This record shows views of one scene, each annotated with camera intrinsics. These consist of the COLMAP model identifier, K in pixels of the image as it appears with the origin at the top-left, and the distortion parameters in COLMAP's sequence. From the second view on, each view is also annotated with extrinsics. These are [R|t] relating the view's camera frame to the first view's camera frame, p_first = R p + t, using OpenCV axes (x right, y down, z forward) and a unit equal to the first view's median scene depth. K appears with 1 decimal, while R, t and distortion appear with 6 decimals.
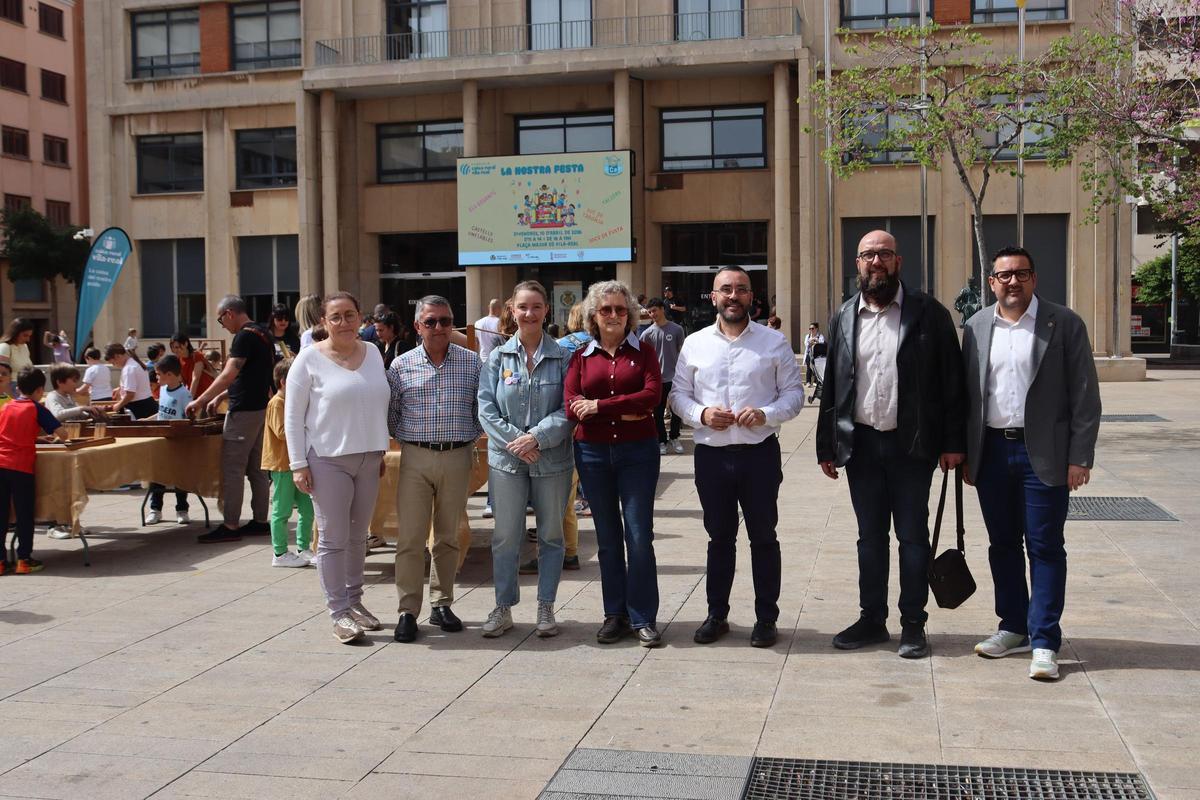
lens RADIAL K [[1336.9, 0, 641.9], [0, 1336.9, 417.8], [0, 0, 1]] dist [-0.082176, 0.000000]
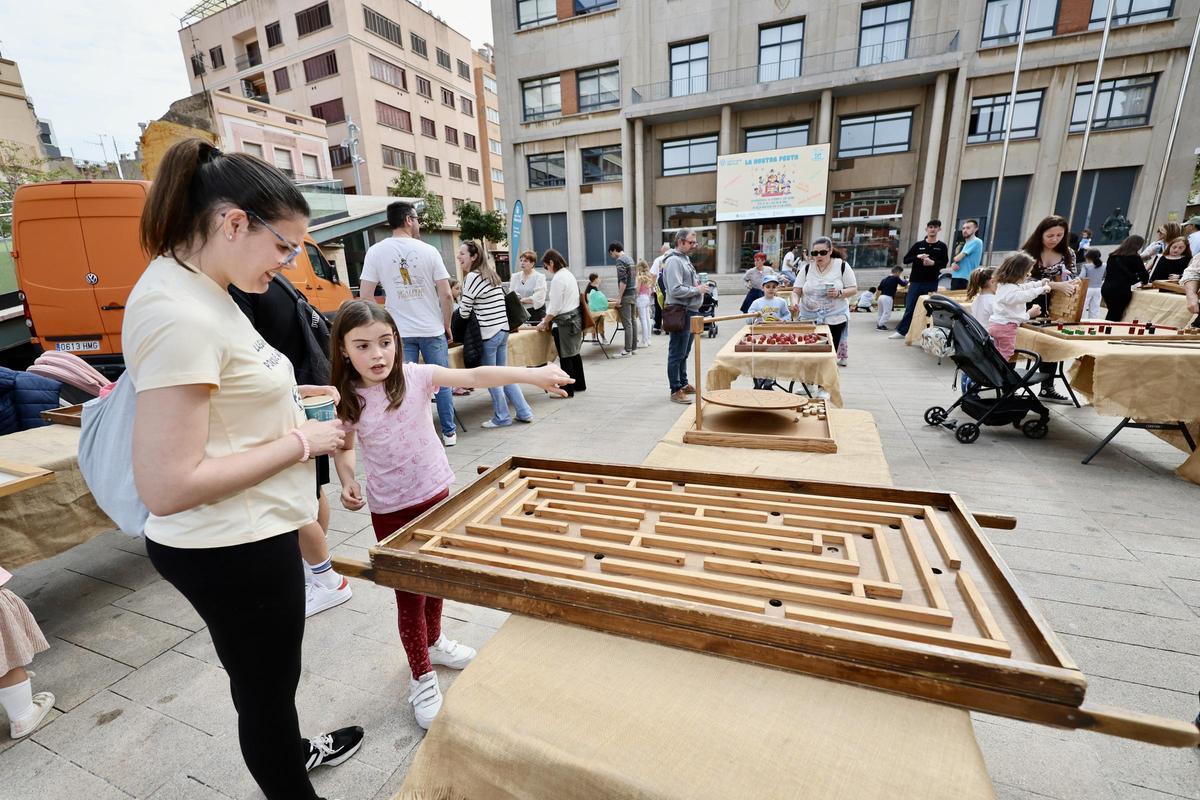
lens RADIAL K [[513.1, 0, 596.0], [0, 513.1, 404.4], [0, 0, 1]] dist [0.001686, -0.000424]
pose [[0.986789, 0.021284, -0.160604, -0.173503], [0.011440, 0.979703, 0.200129, -0.013531], [0.161603, -0.199322, 0.966517, 0.255904]]
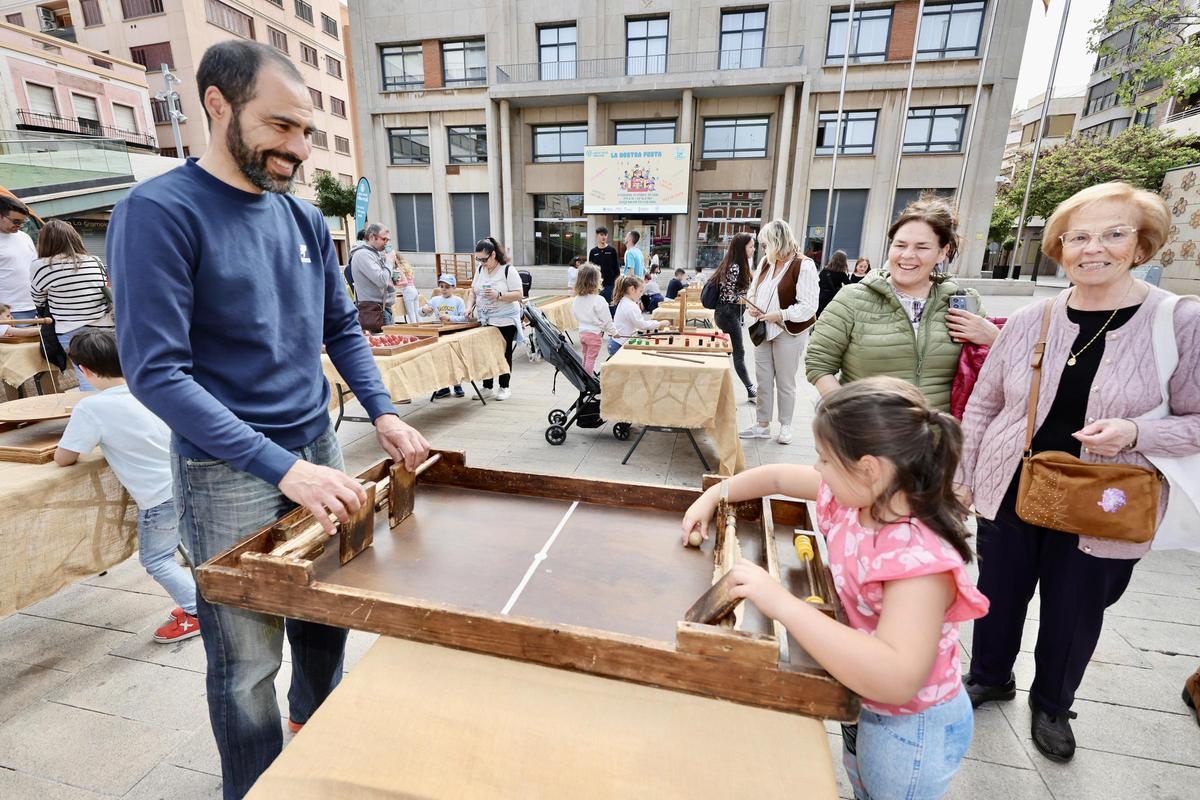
lens RADIAL K [[541.8, 0, 601.5], [0, 541.8, 406.3], [0, 0, 1]] dist [-0.002600, -0.000804]
pose [[0.999601, 0.027857, 0.004620, -0.106737], [-0.028209, 0.977762, 0.207812, -0.015937], [0.001271, -0.207859, 0.978158, 0.253649]]
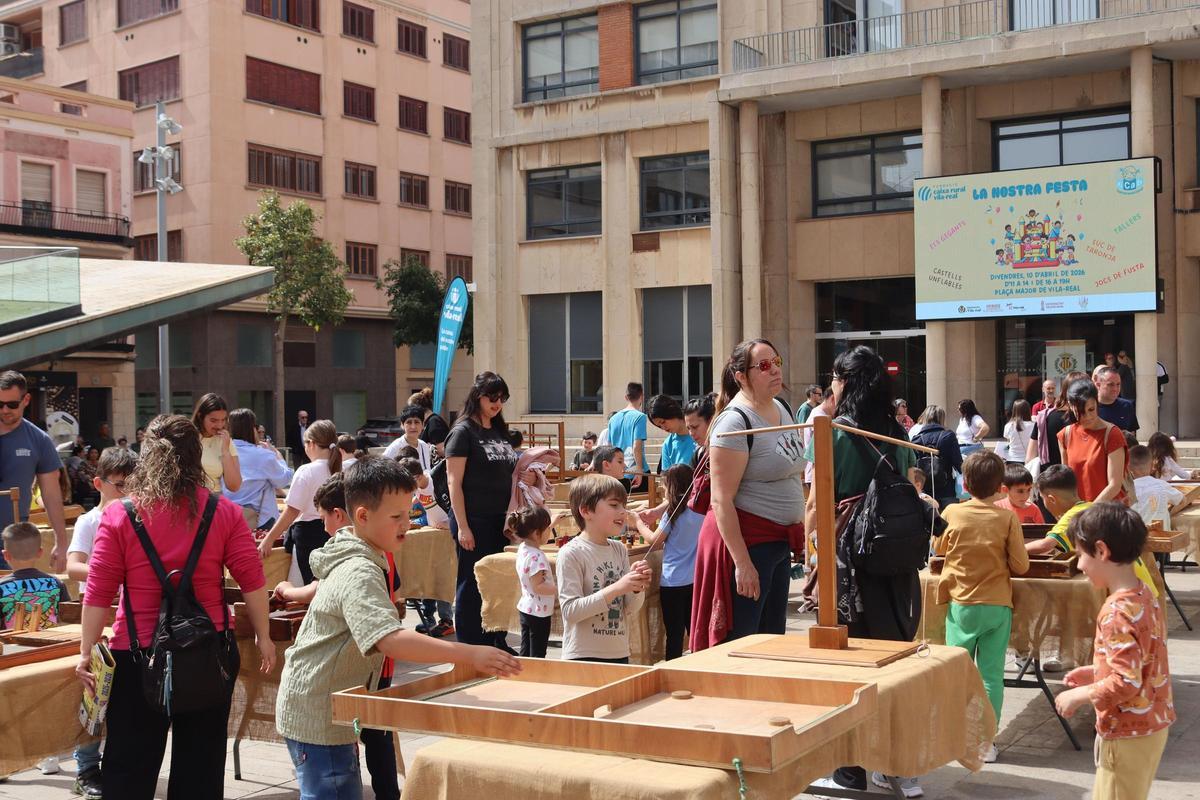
lens RADIAL K [[1510.7, 0, 602.6], [0, 1510.7, 403.0], [0, 0, 1]] dist [-0.068739, 0.000000]
pose [[0.938110, 0.001266, -0.346335, -0.008156], [-0.023513, 0.997919, -0.060042, -0.011973], [0.345538, 0.064469, 0.936187, 0.139955]]
